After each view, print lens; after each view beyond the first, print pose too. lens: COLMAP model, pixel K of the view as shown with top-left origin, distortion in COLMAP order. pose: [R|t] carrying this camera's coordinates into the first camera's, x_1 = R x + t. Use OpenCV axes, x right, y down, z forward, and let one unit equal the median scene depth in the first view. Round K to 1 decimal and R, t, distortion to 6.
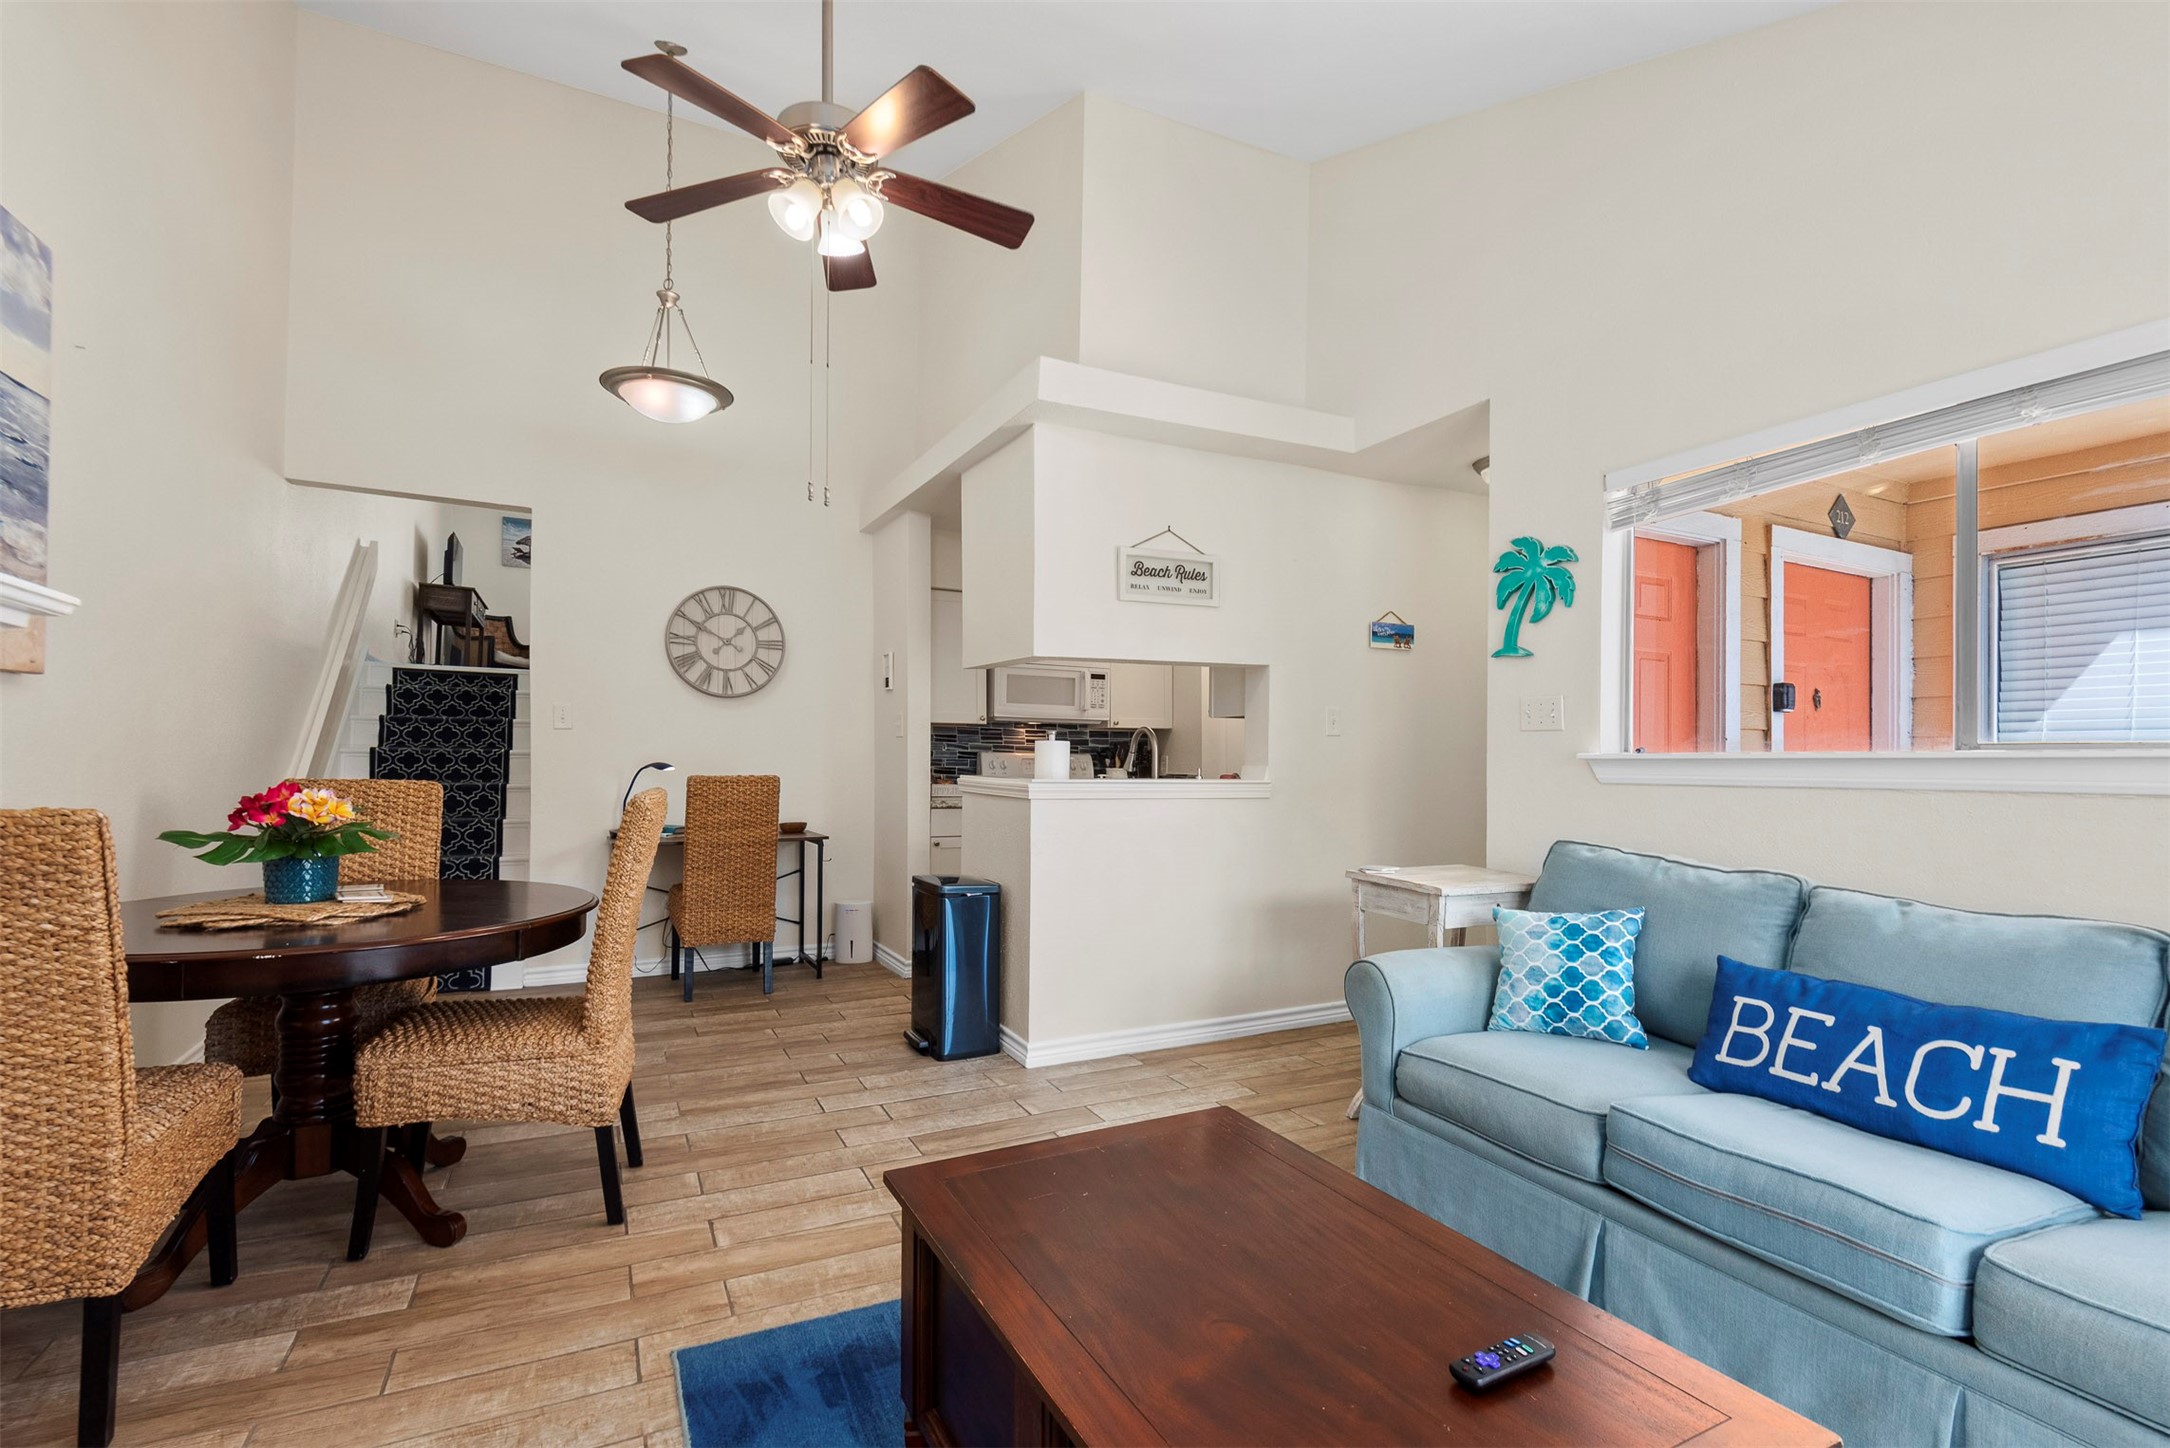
lens RADIAL K [[999.4, 0, 1091.3], [0, 999.4, 765.3], [0, 0, 1]] dist [0.035673, -0.021662]
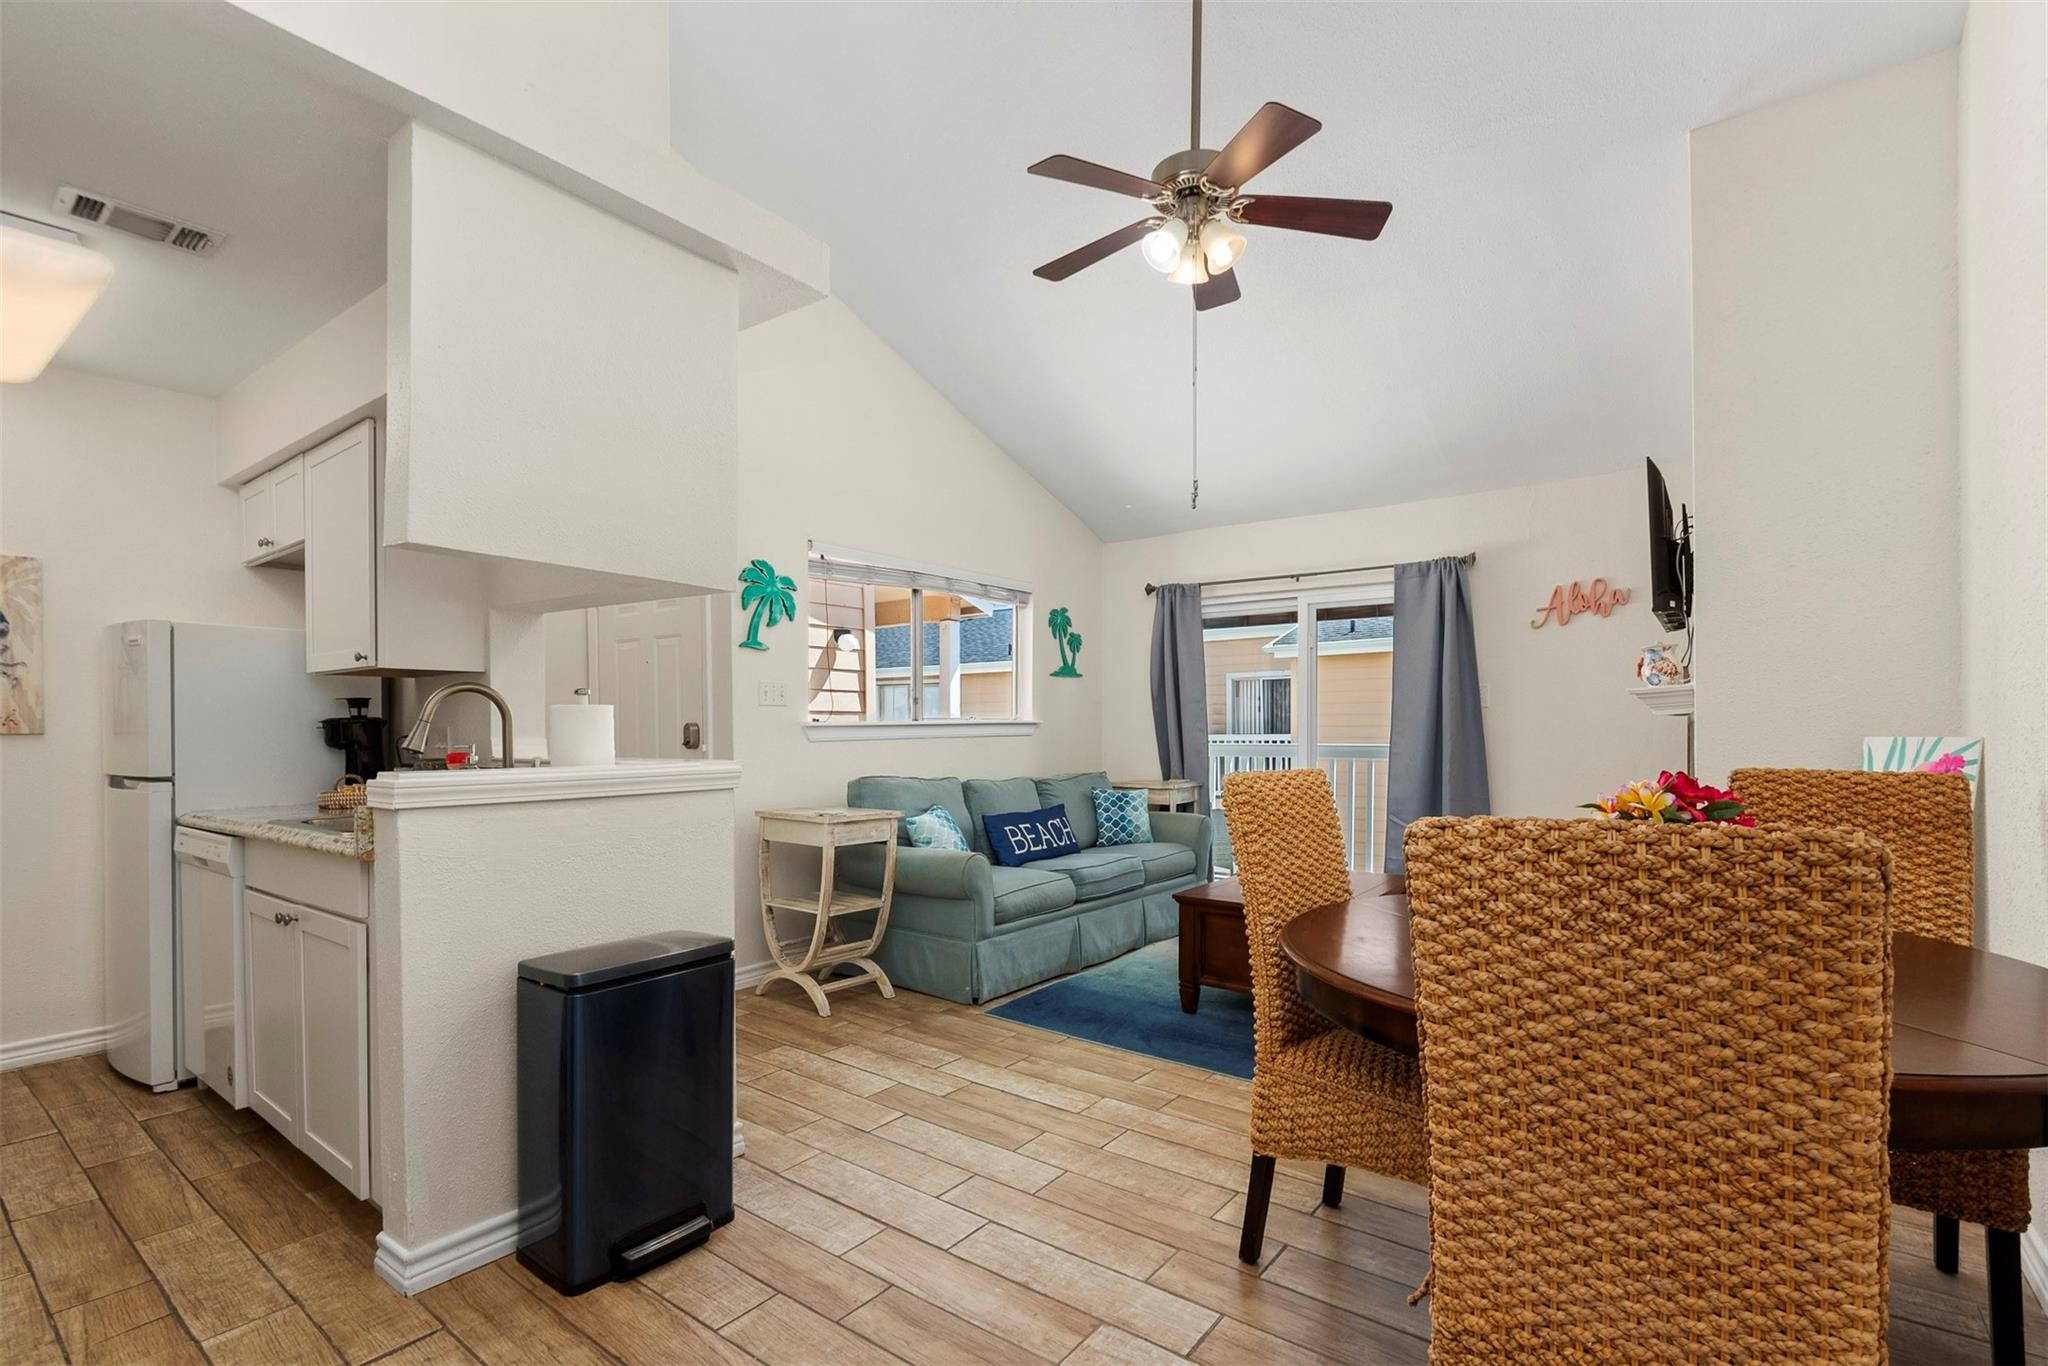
lens RADIAL K [[943.2, 0, 1030.0], [0, 943.2, 722.0], [0, 0, 1]] dist [0.035673, -0.021662]
pose [[-0.437008, -0.005593, 0.899440, -0.932148], [0.007204, 0.999927, 0.009718, -0.023422], [-0.899429, 0.010727, -0.436936, 1.324529]]
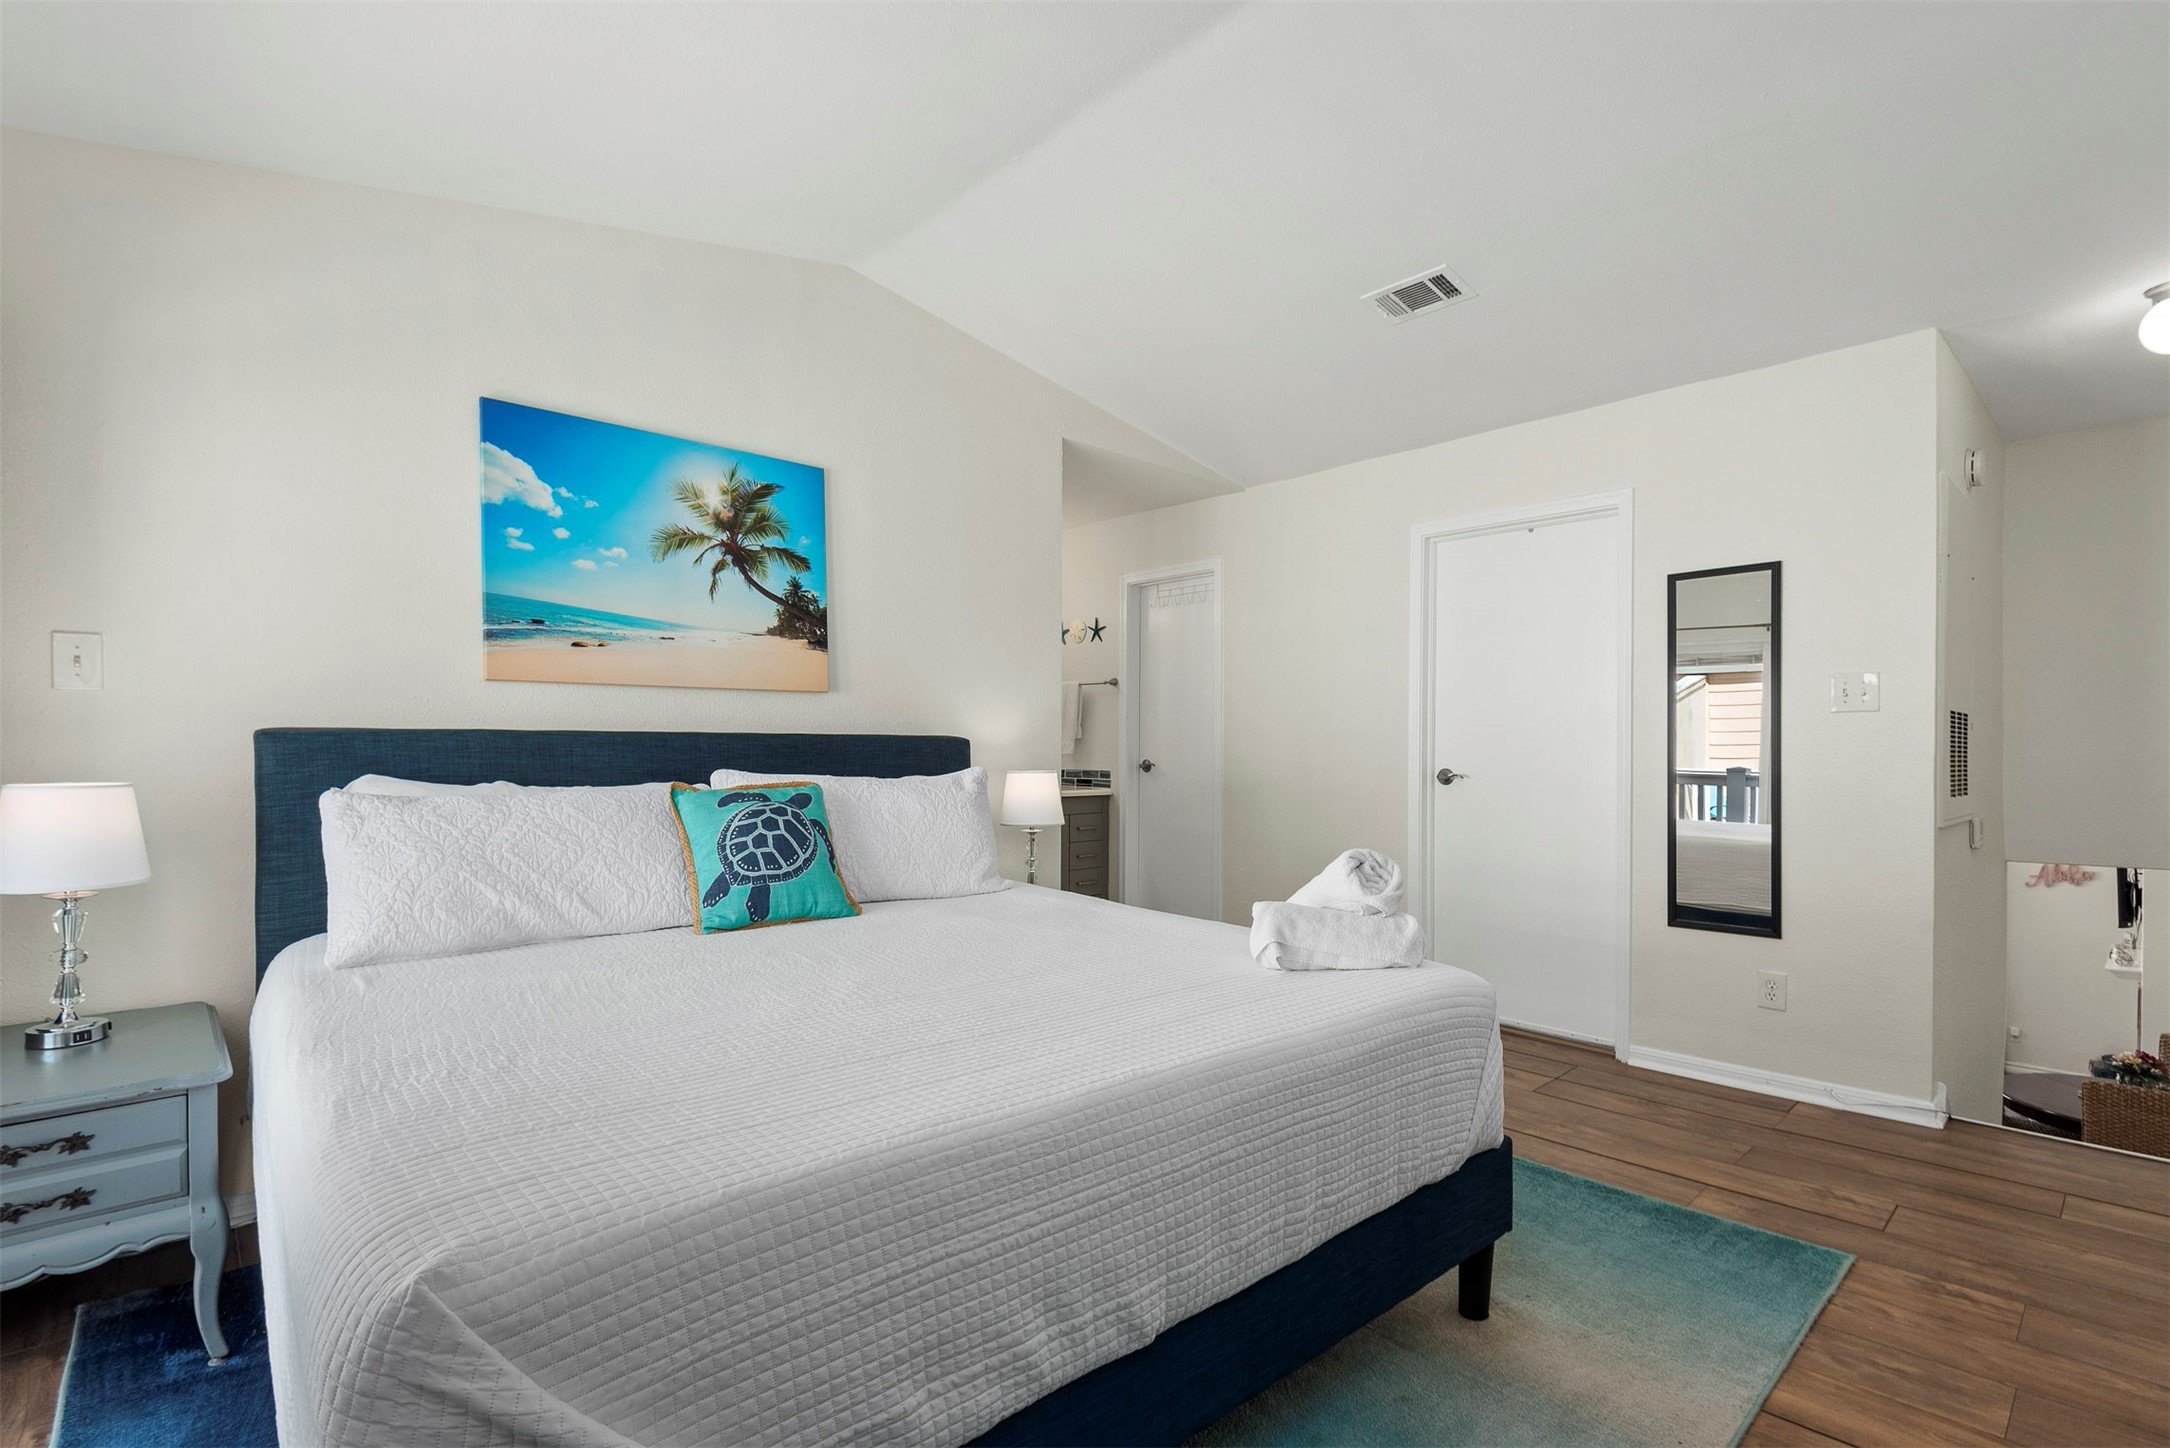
lens RADIAL K [[999.4, 0, 1091.3], [0, 999.4, 765.3], [0, 0, 1]] dist [0.035673, -0.021662]
pose [[-0.265353, -0.014616, 0.964040, -1.912833], [0.005294, 0.999848, 0.016615, -0.566886], [-0.964137, 0.009512, -0.265235, 3.164346]]
